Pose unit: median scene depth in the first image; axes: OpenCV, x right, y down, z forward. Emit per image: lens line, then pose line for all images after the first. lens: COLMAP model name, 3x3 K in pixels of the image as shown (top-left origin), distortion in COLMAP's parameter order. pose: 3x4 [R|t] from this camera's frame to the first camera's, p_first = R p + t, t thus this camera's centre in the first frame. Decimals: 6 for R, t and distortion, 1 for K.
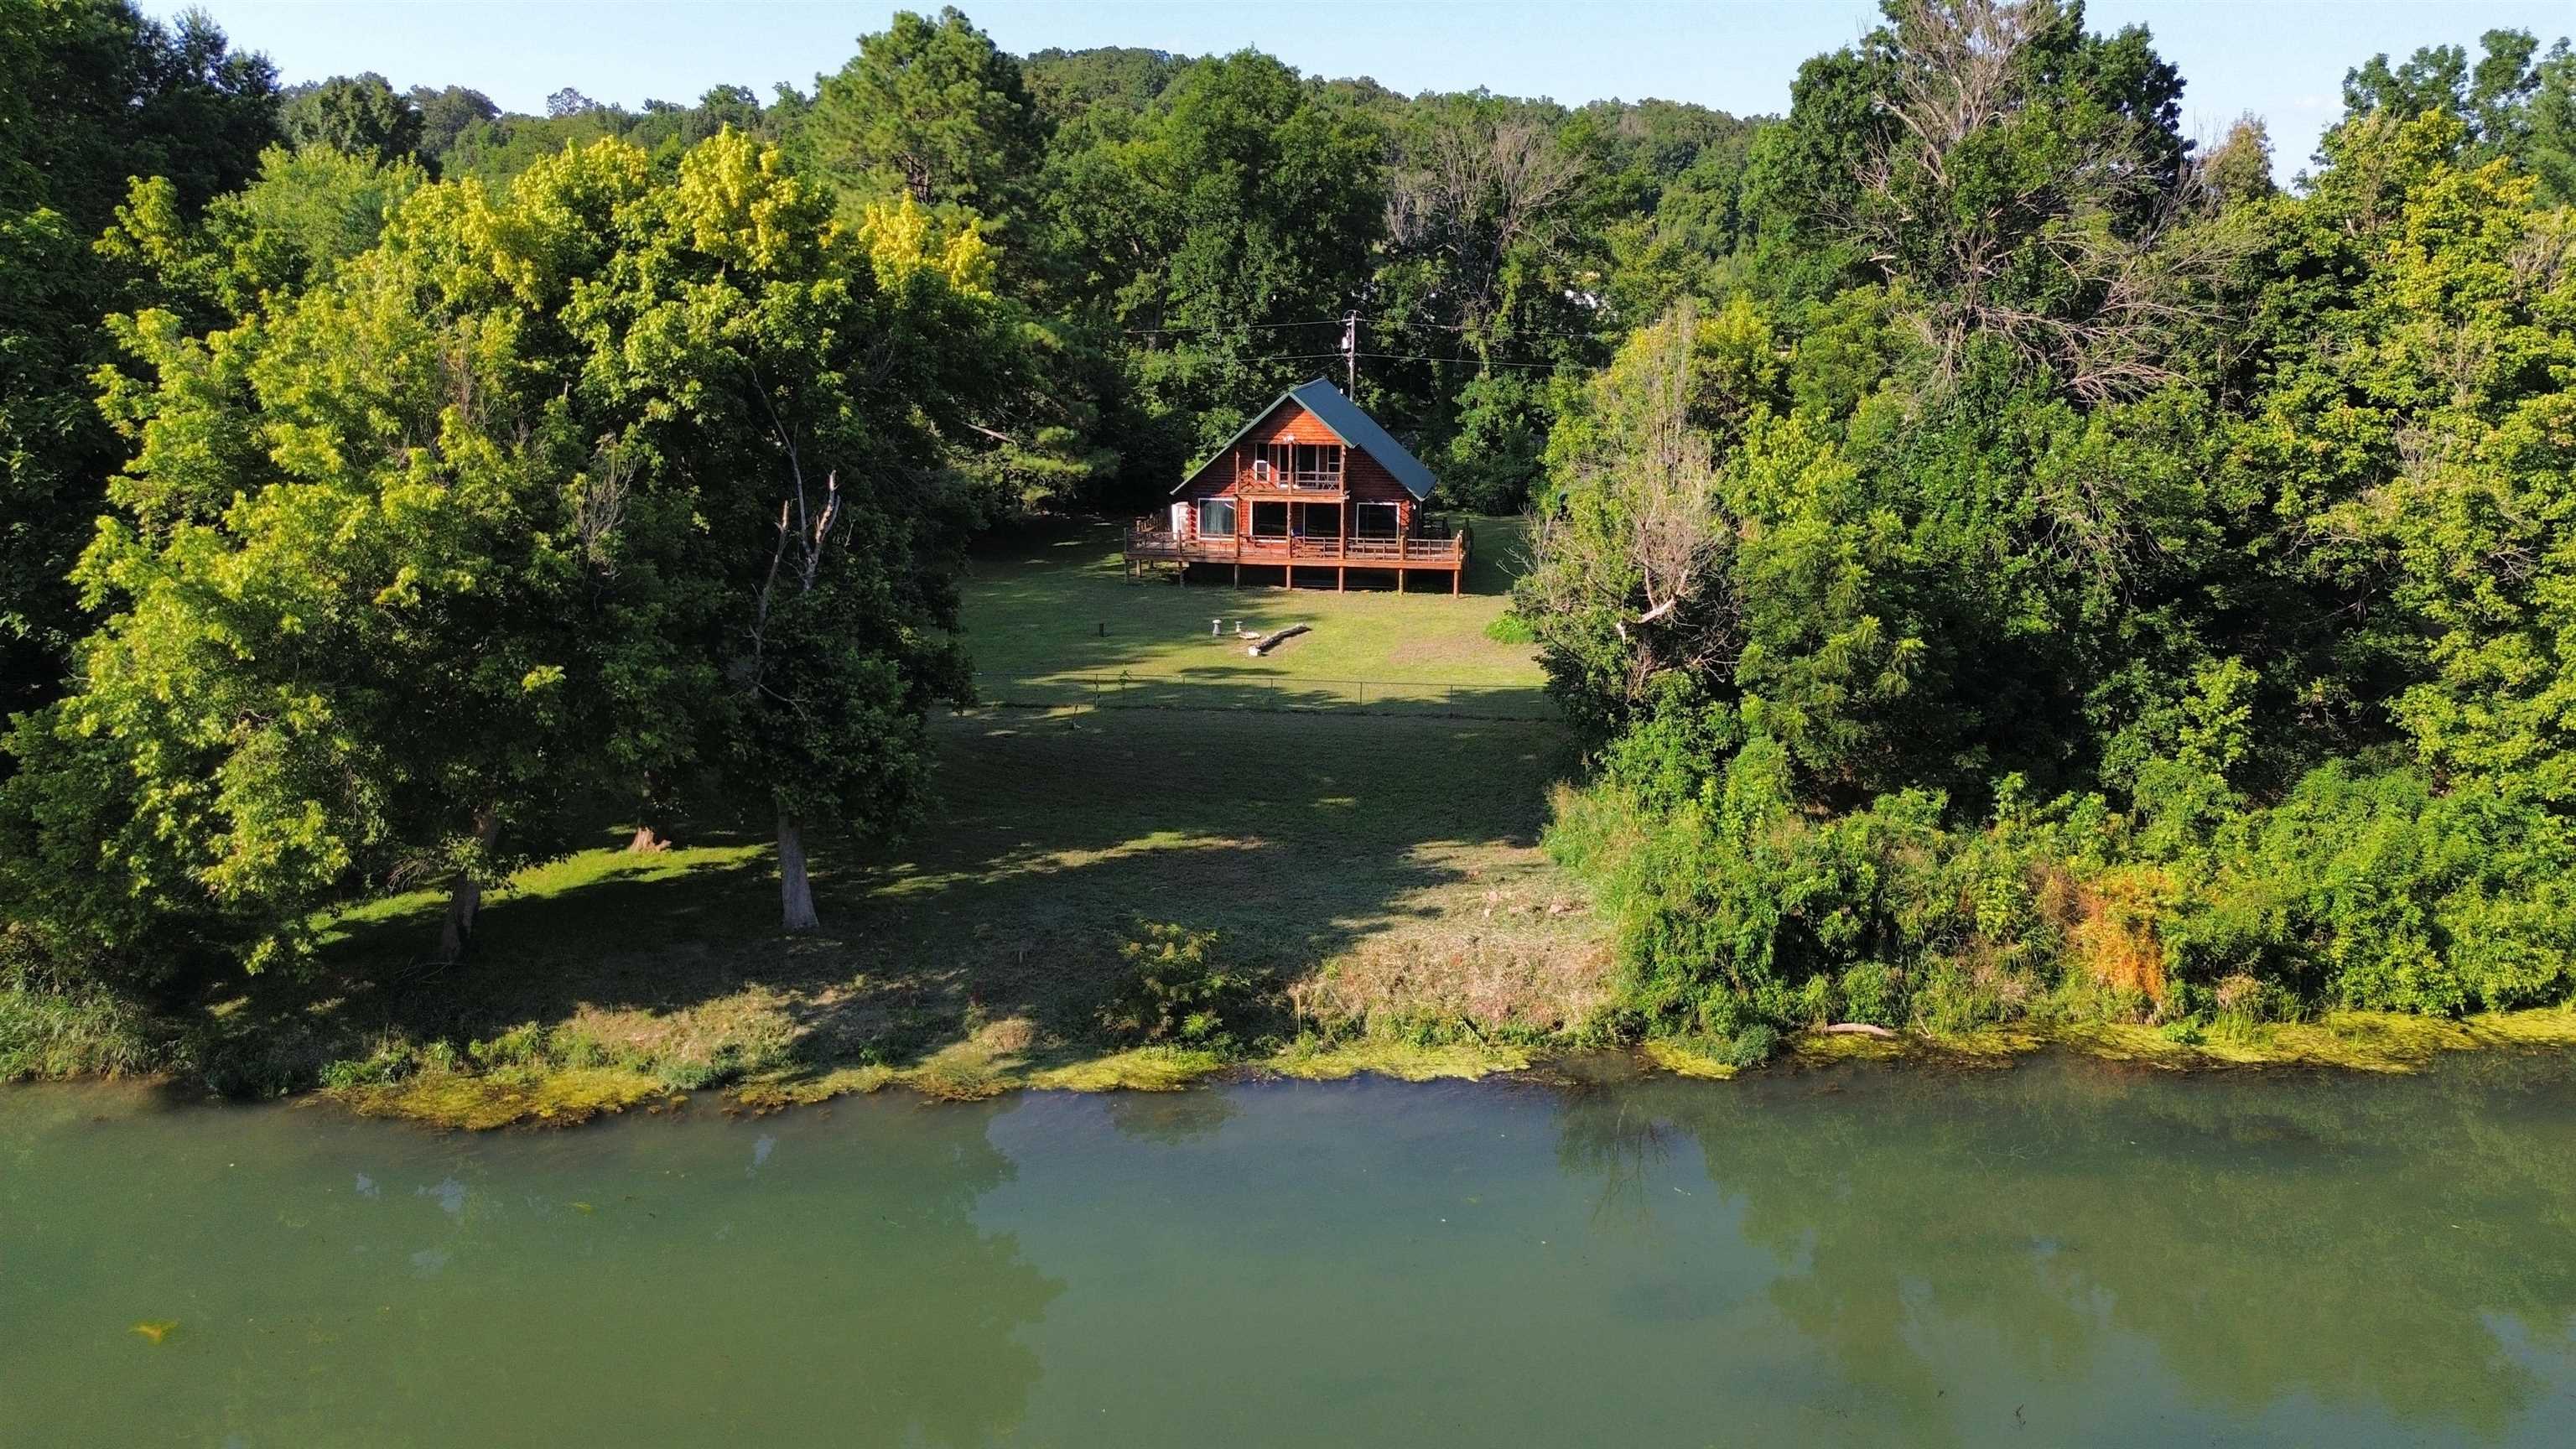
lens RADIAL K [[1718.0, 0, 1288.0], [0, 1718.0, 724.5], [0, 0, 1]] dist [0.000244, 0.000090]
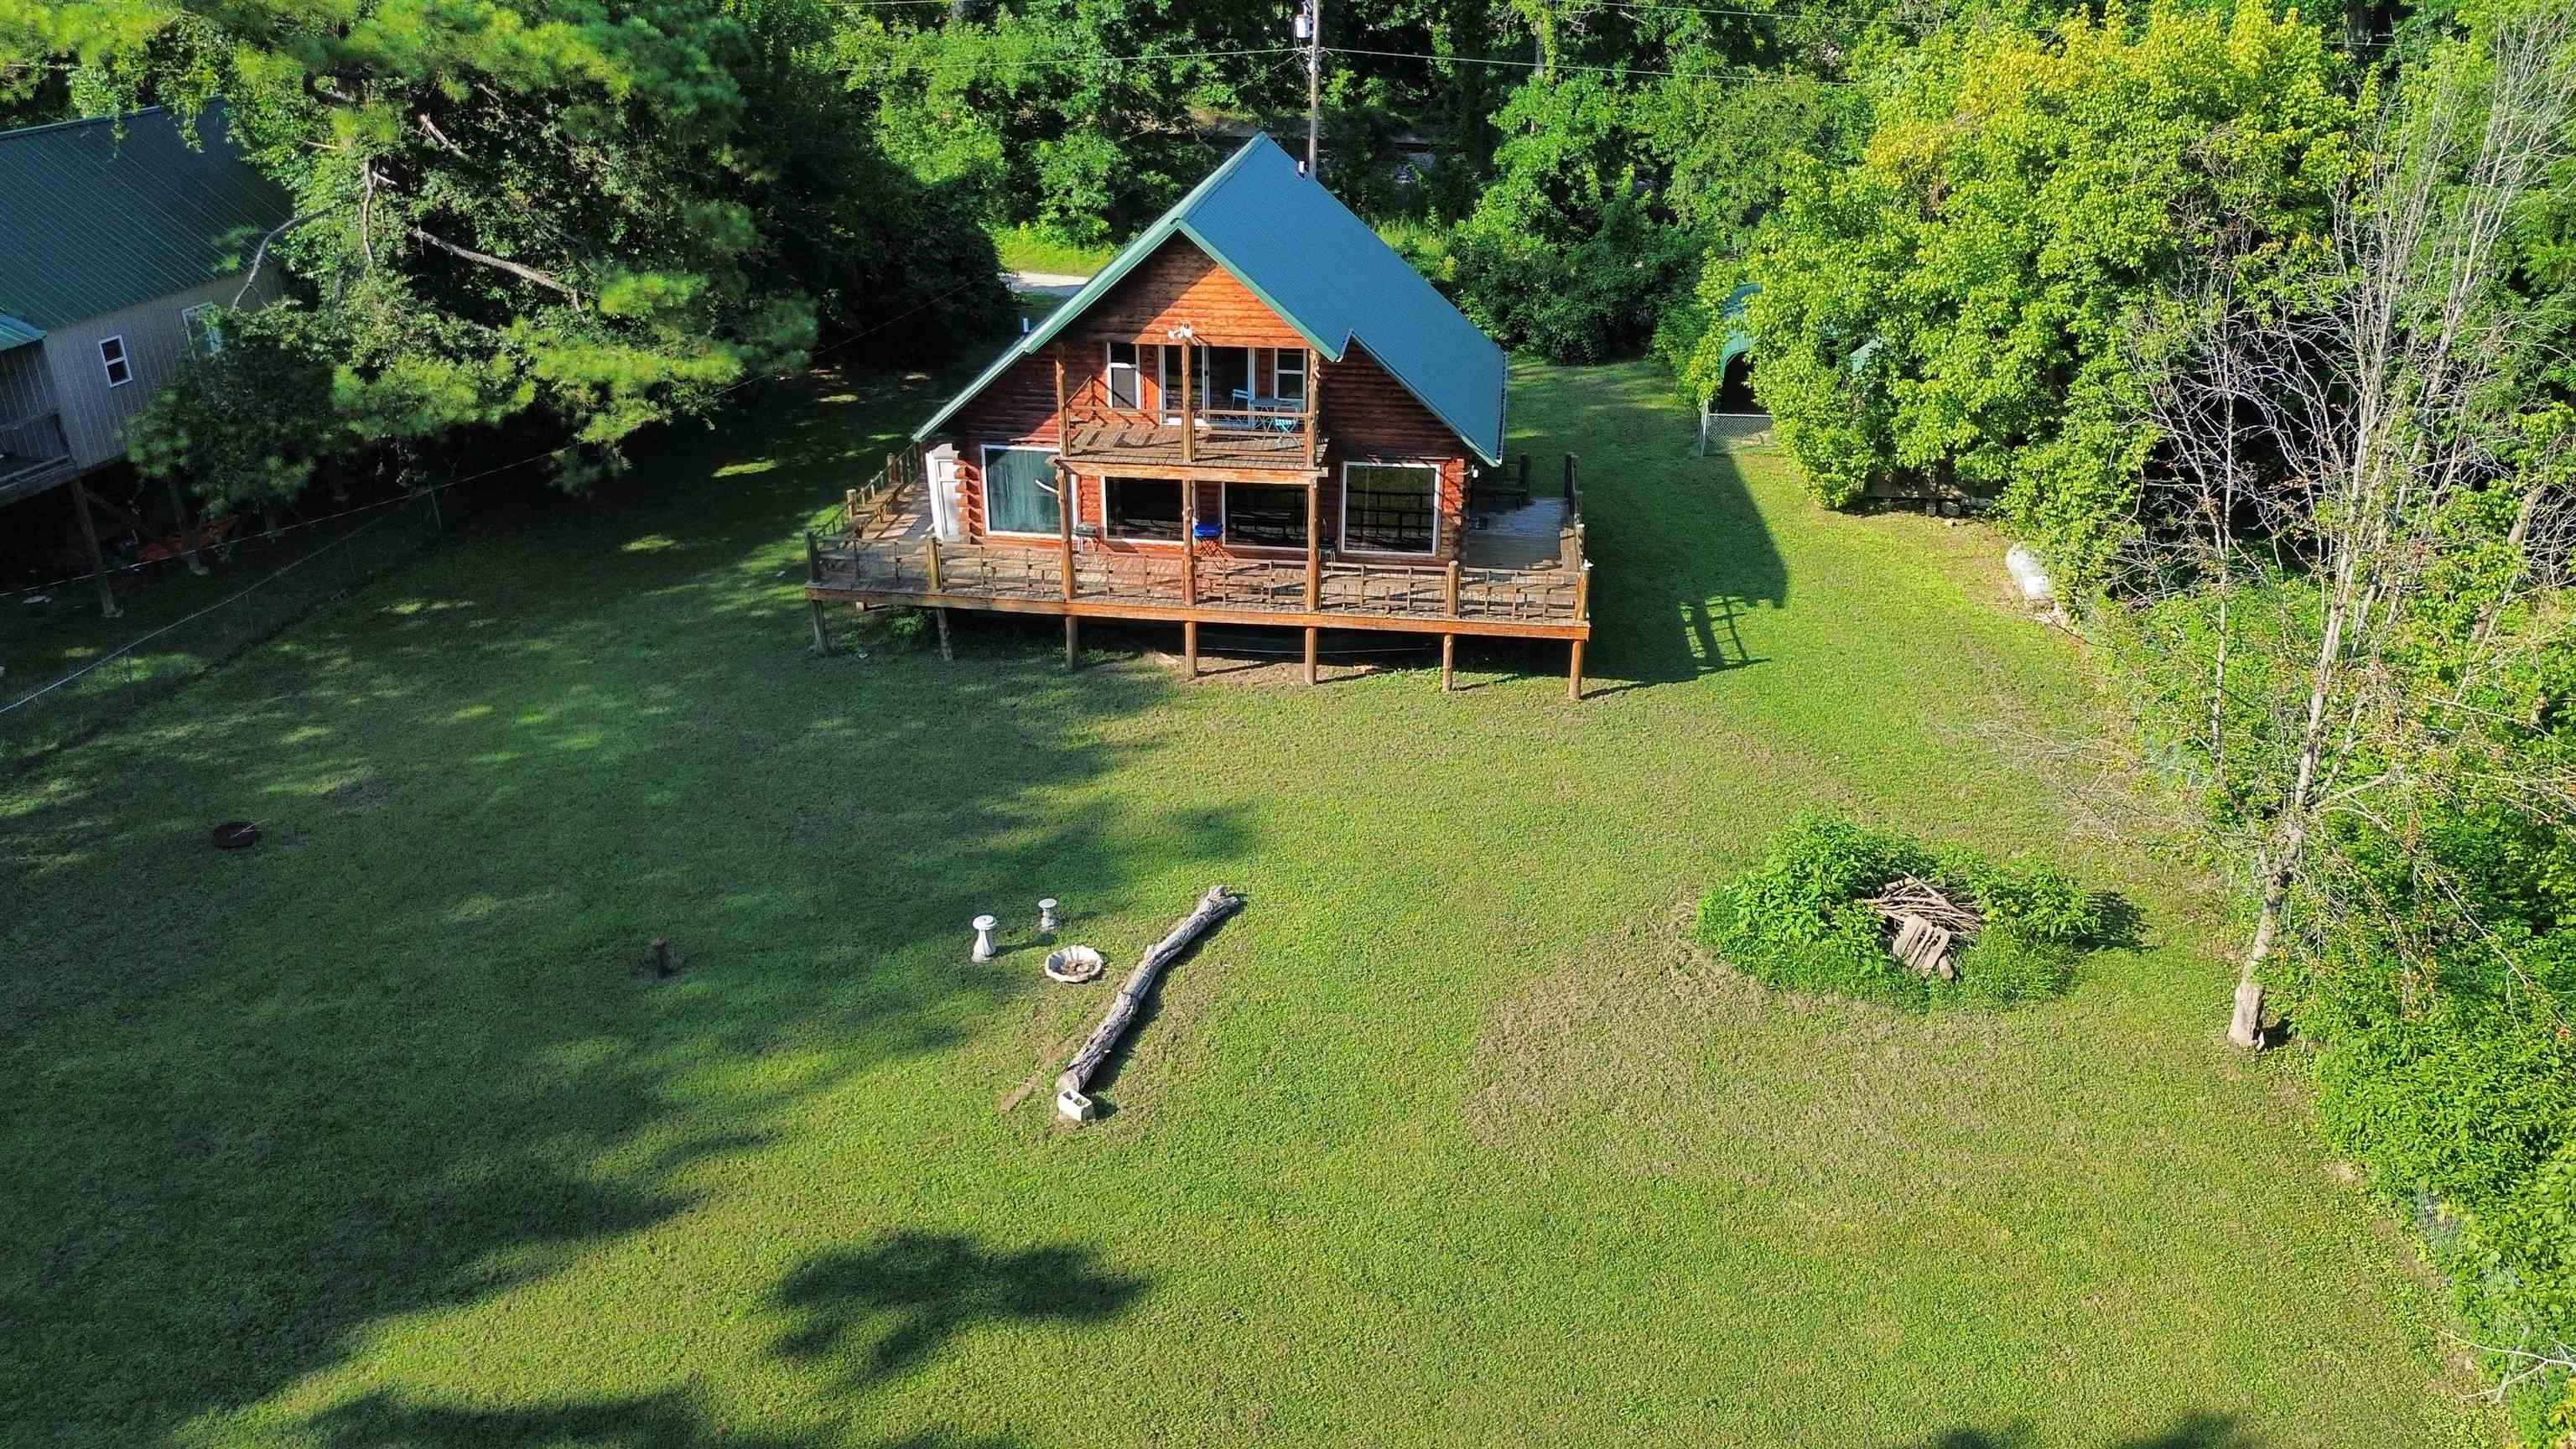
lens RADIAL K [[1834.8, 0, 1288.0], [0, 1834.8, 724.5], [0, 0, 1]] dist [0.021164, -0.001709]
pose [[0.999312, -0.015594, 0.033656, 0.009376], [0.009227, 0.983319, 0.181654, -0.147761], [-0.035927, -0.181218, 0.982786, 0.528013]]
